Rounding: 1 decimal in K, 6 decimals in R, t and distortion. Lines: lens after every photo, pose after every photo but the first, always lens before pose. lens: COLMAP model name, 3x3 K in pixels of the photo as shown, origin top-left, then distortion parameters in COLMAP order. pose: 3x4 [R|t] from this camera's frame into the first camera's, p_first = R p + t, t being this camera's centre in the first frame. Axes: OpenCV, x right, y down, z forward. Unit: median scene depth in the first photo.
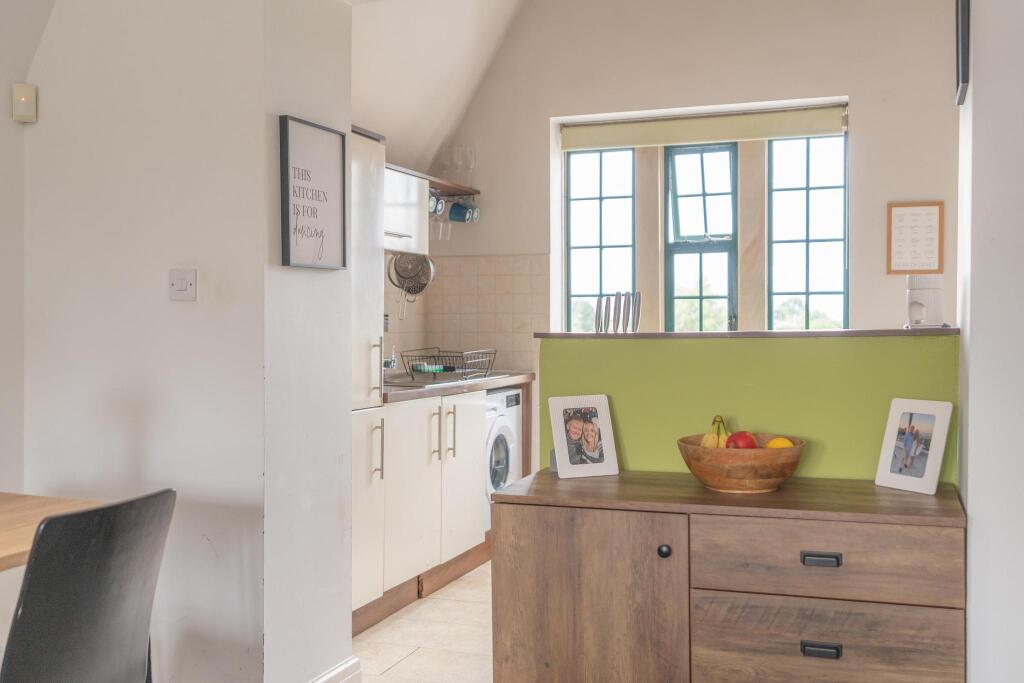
lens RADIAL K [[1025.4, 0, 512.0], [0, 1025.4, 341.5], [0, 0, 1]] dist [0.015144, 0.003982]
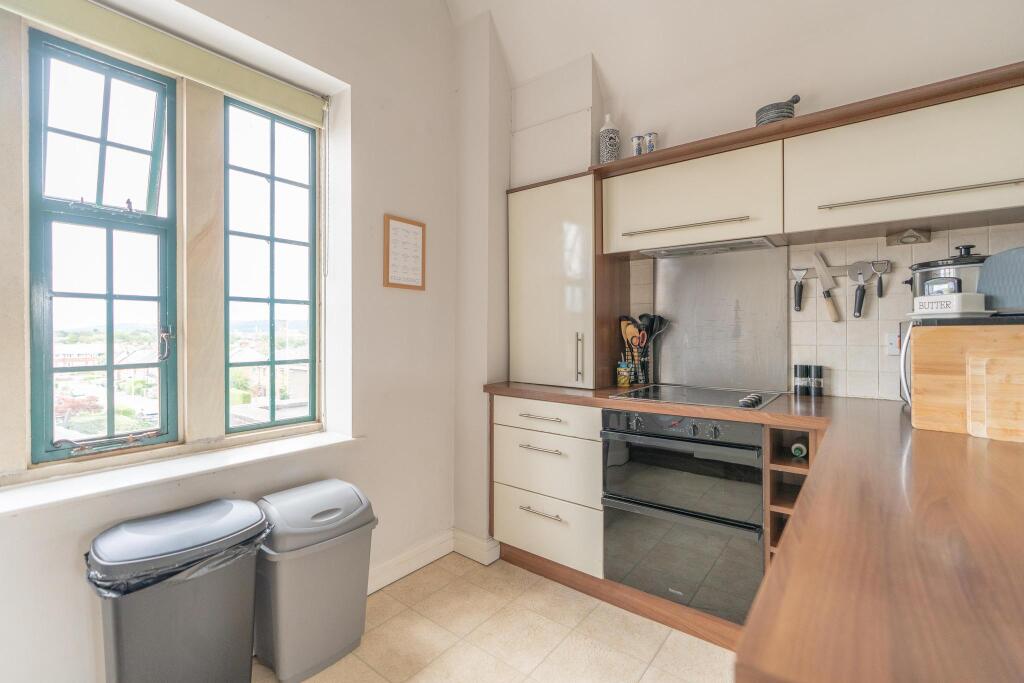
lens RADIAL K [[470.8, 0, 512.0], [0, 470.8, 341.5], [0, 0, 1]] dist [0.000336, 0.000201]
pose [[0.293212, -0.012338, 0.955968, -0.085322], [0.014081, 0.999864, 0.008585, -0.039086], [-0.955944, 0.010944, 0.293346, 2.021519]]
